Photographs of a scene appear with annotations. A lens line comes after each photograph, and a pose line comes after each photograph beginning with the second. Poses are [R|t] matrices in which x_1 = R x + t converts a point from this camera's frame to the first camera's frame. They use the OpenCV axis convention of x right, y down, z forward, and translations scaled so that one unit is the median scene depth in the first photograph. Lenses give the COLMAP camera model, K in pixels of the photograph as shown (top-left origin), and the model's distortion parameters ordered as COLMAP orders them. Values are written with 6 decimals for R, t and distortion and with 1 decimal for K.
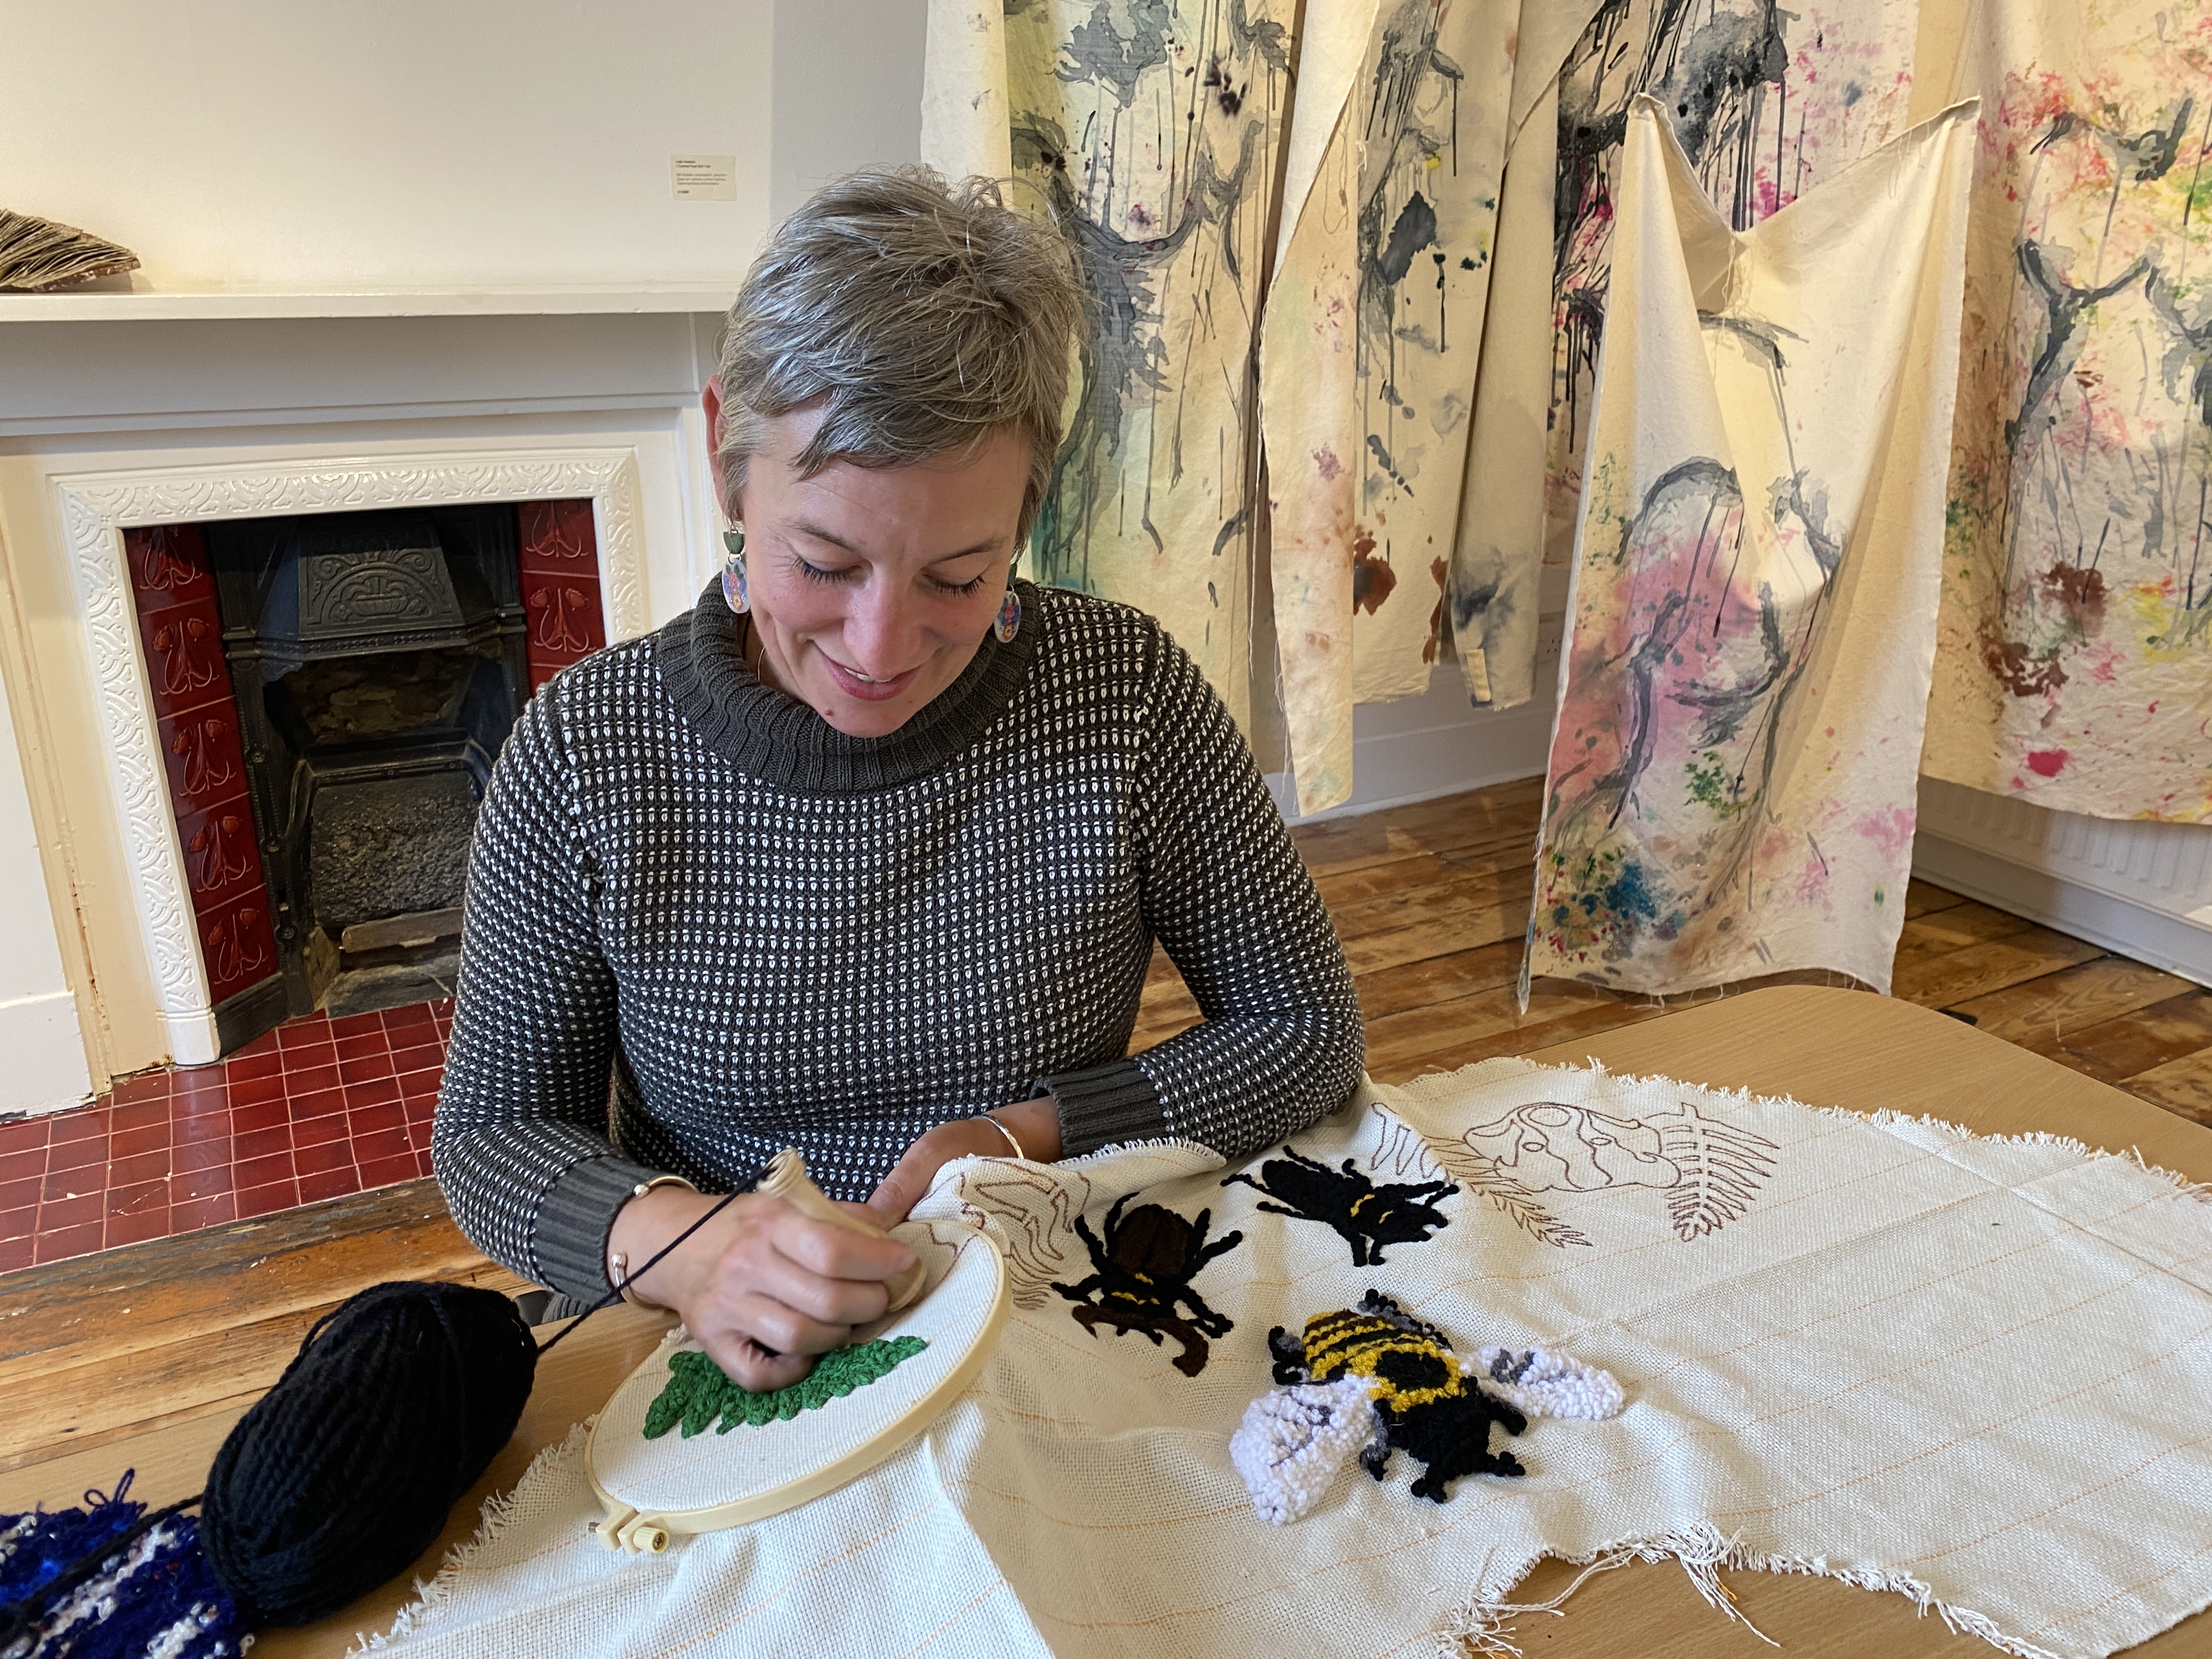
lens RADIAL K [[1683.6, 0, 1091.3], [0, 1683.6, 810.9], [0, 0, 1]] dist [0.016642, -0.016929]
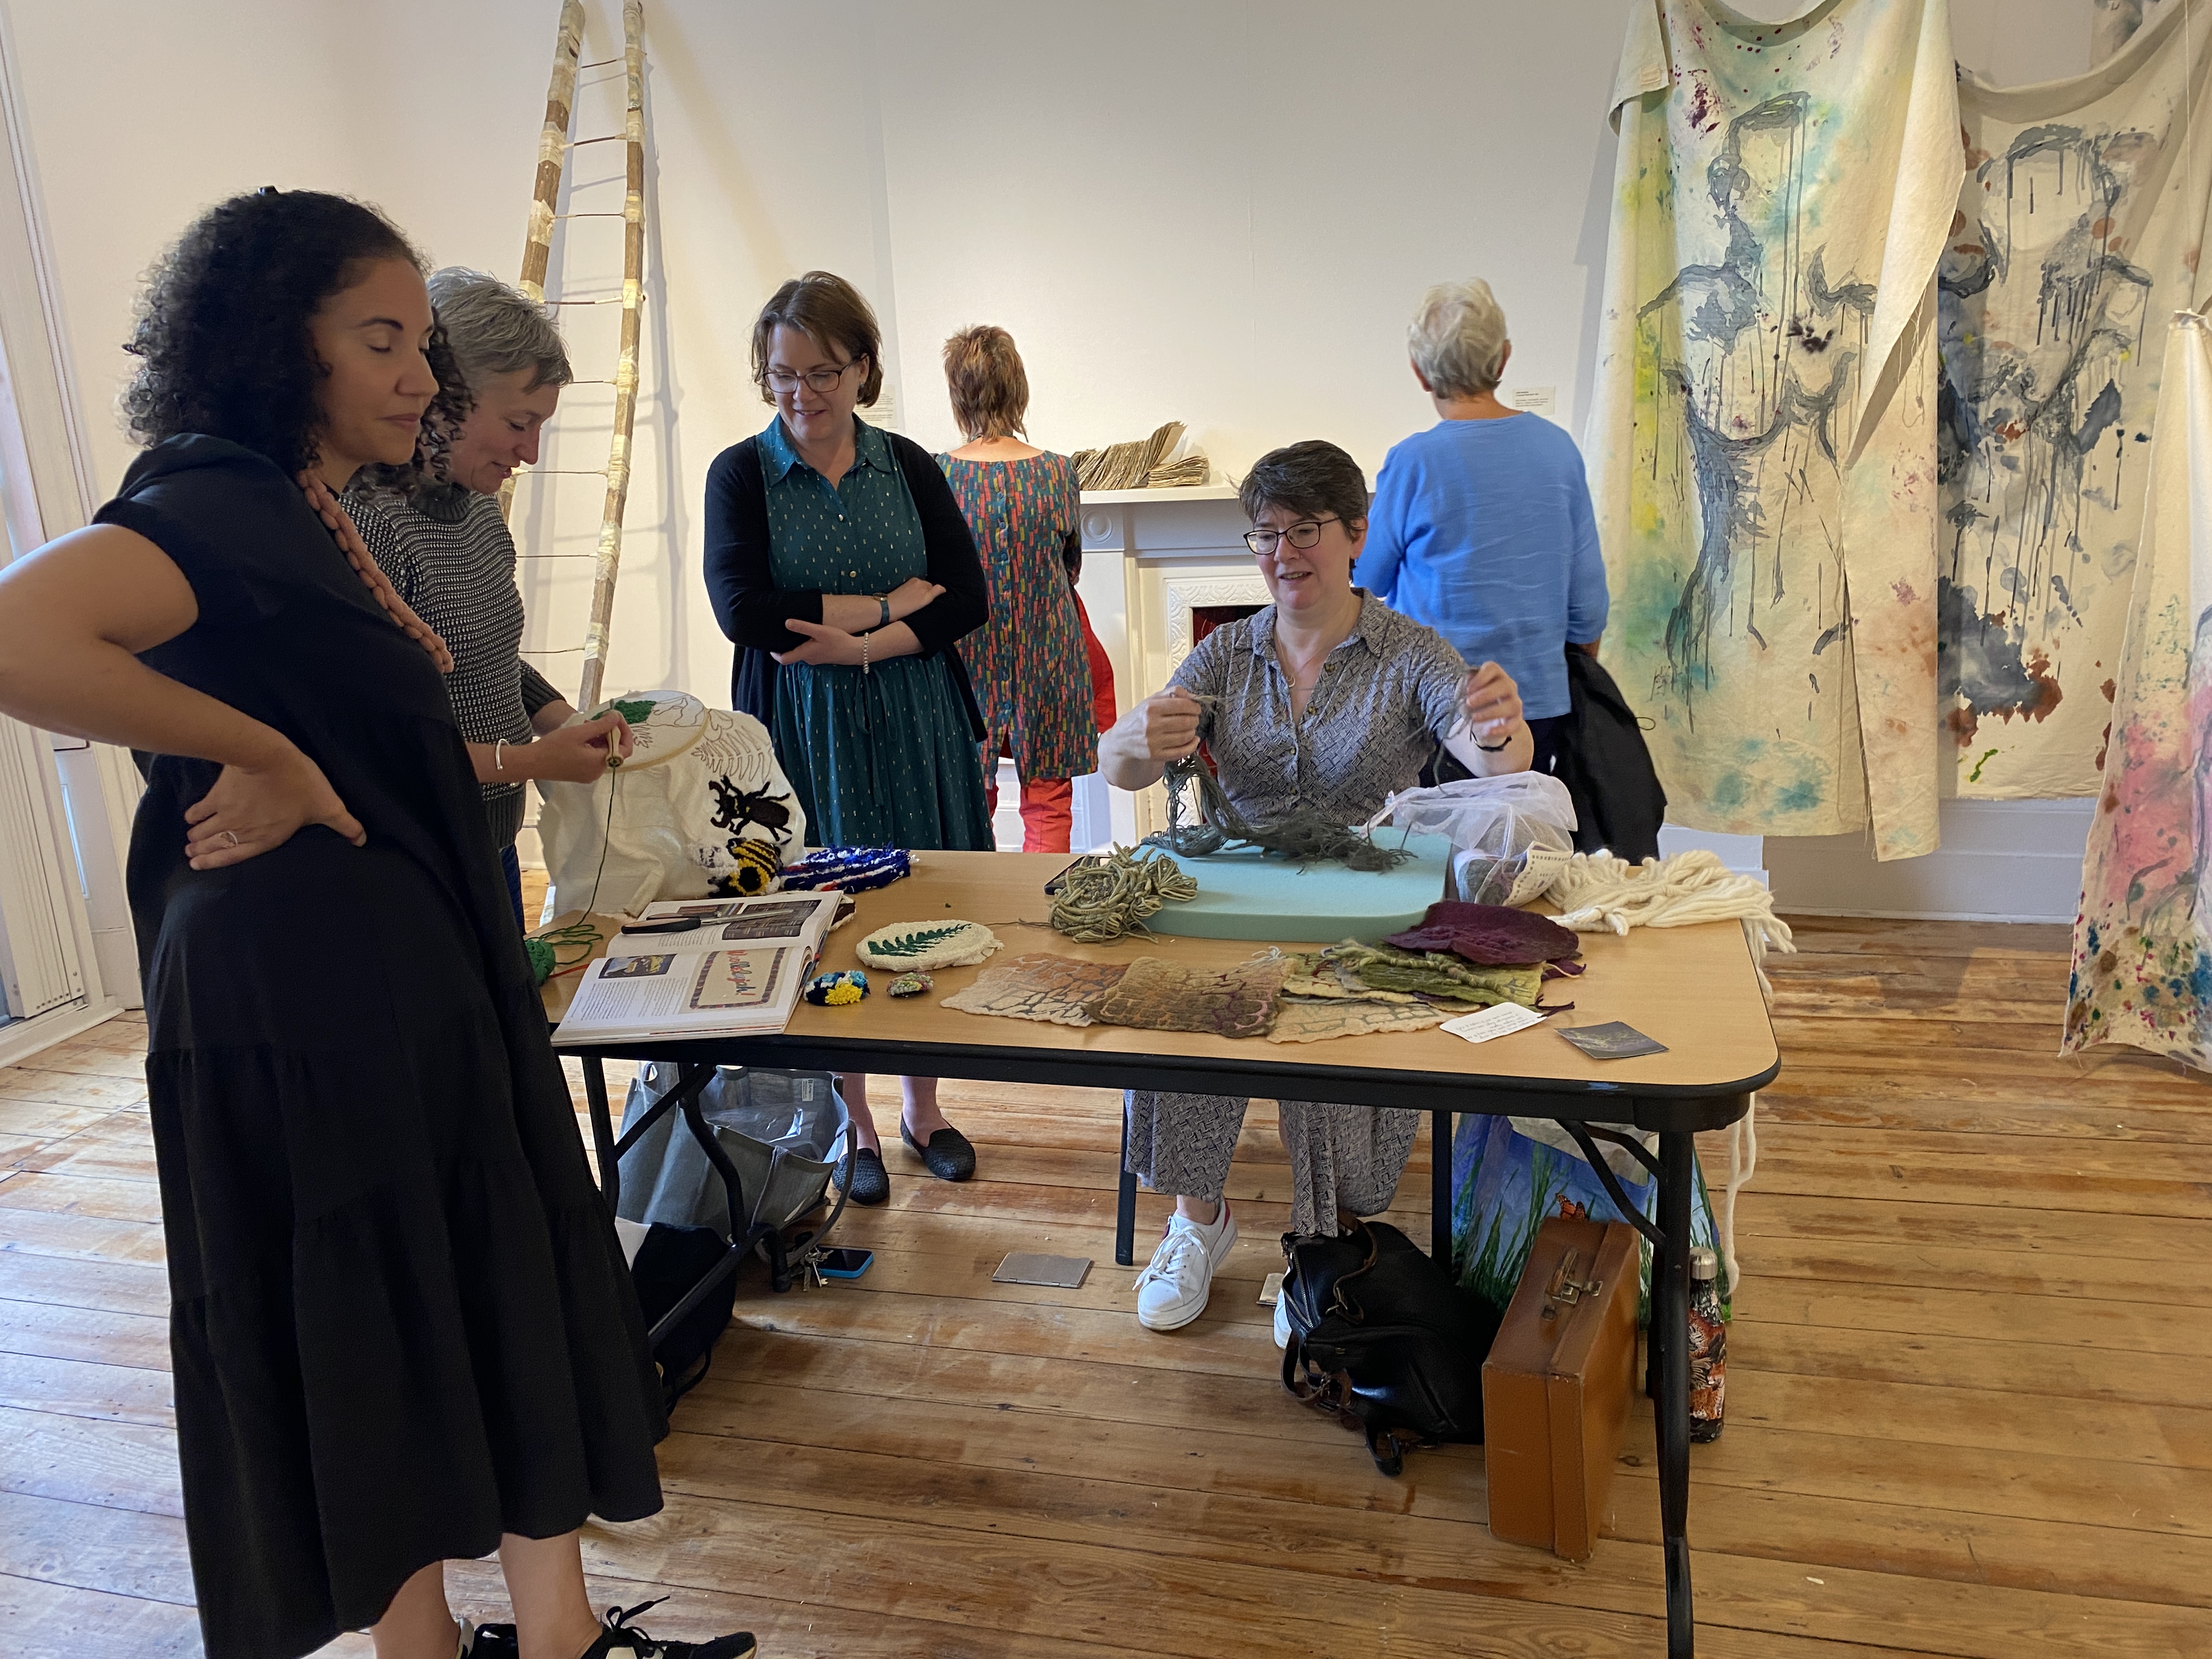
lens RADIAL K [[1683.6, 0, 1071.4], [0, 1683.6, 828.0], [0, 0, 1]] dist [0.016642, -0.016929]
pose [[0.714932, 0.132866, -0.686454, 0.583712], [-0.176820, 0.984223, 0.006345, 0.081708], [0.676466, 0.116842, 0.727146, -0.382155]]
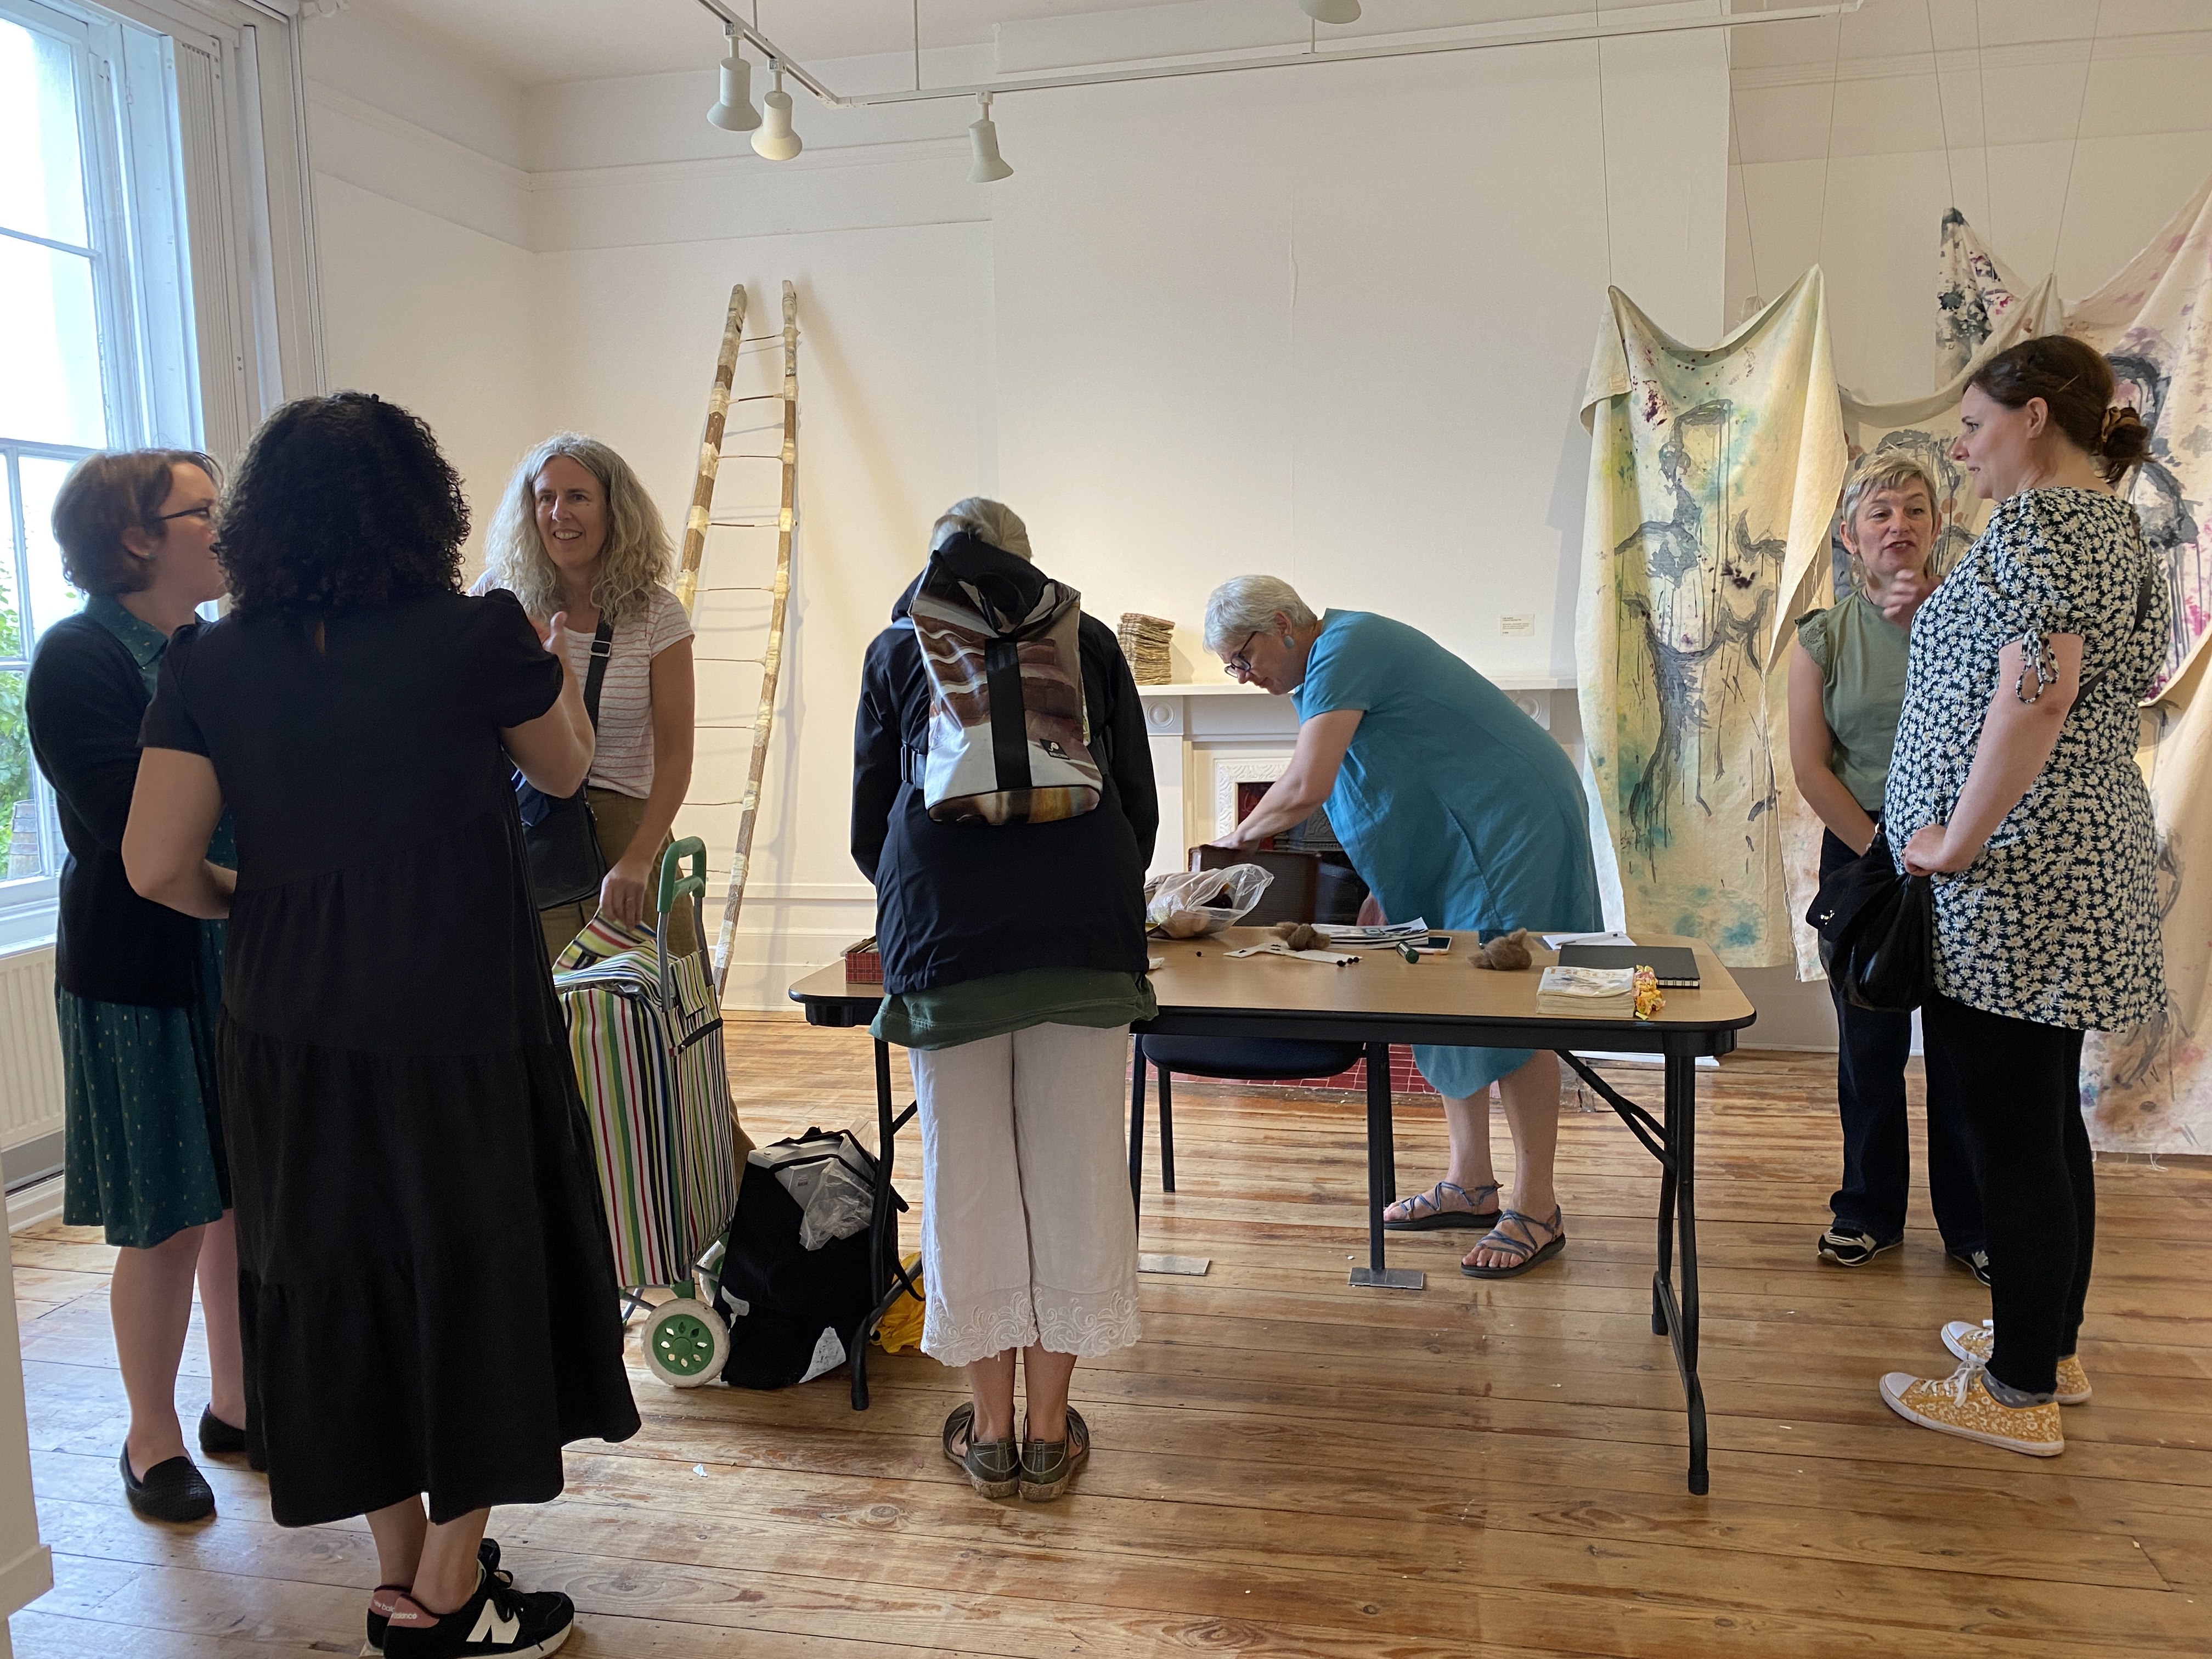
lens RADIAL K [[1683.6, 0, 1093.6], [0, 1683.6, 861.9], [0, 0, 1]] dist [0.016642, -0.016929]
pose [[0.752411, 0.062526, -0.655719, 0.694157], [-0.192741, 0.972813, -0.128400, 0.240349], [0.629864, 0.222993, 0.744006, -0.710083]]
